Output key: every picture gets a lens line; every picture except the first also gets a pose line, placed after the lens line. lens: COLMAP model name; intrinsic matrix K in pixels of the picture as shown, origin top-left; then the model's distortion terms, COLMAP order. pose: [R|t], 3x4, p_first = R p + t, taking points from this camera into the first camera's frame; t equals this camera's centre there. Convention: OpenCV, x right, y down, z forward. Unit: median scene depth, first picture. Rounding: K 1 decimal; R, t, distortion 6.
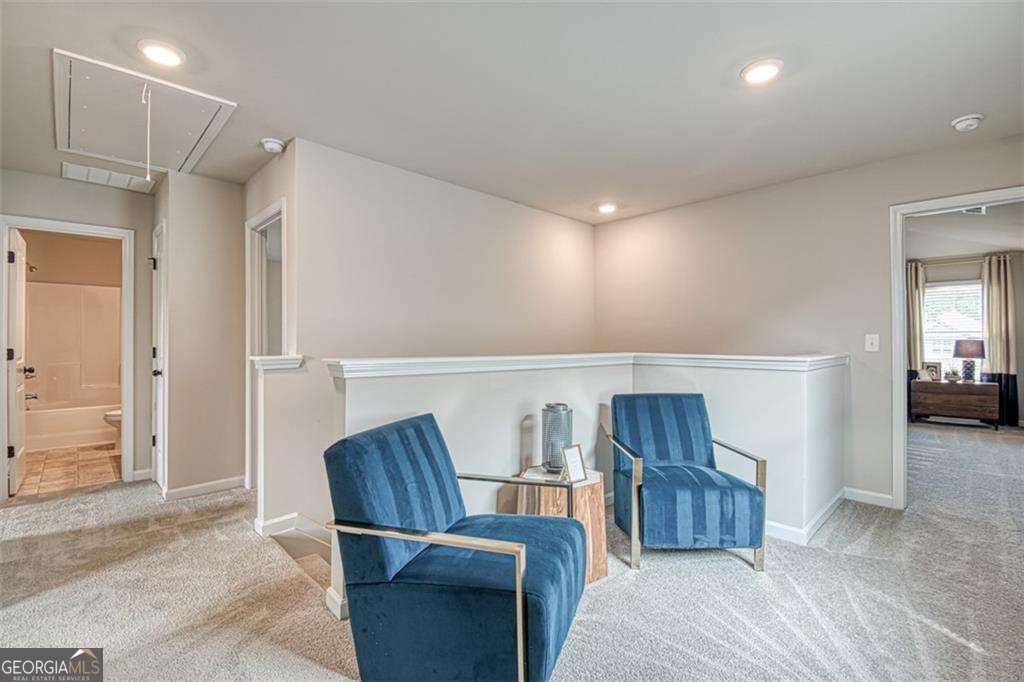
lens RADIAL K [[466.3, 0, 511.0], [0, 466.3, 338.7], [0, 0, 1]] dist [-0.024214, -0.000821]
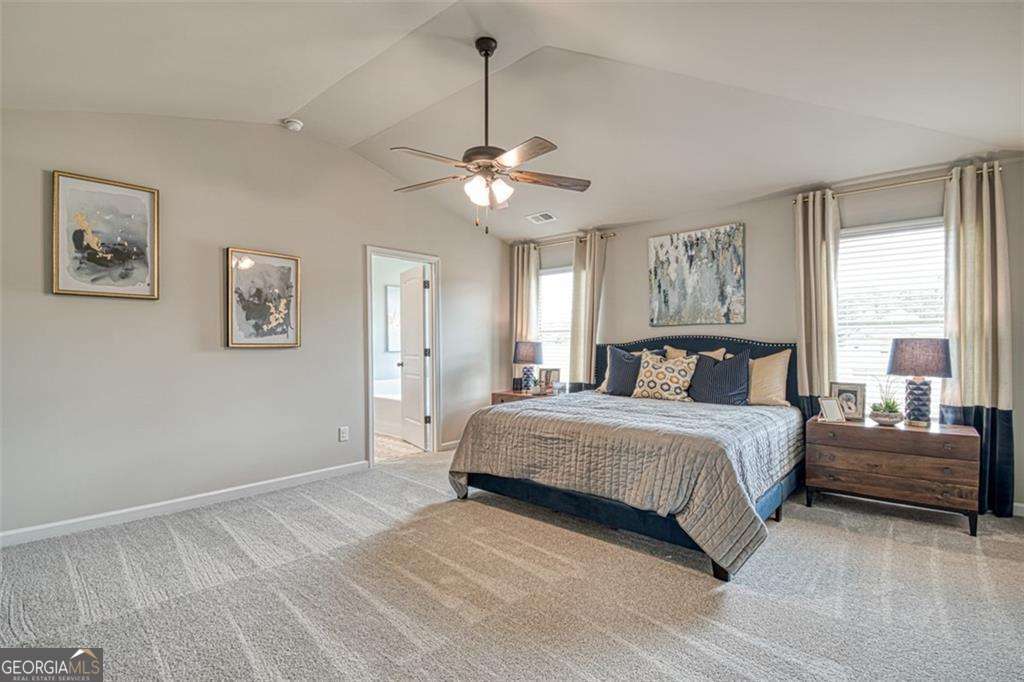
lens RADIAL K [[466.3, 0, 512.8], [0, 466.3, 344.4], [0, 0, 1]] dist [-0.024214, -0.000821]
pose [[0.997898, 0.002949, 0.064739, 0.543449], [-0.003433, 0.999967, 0.007369, 0.006918], [-0.064715, -0.007576, 0.997875, 0.541413]]
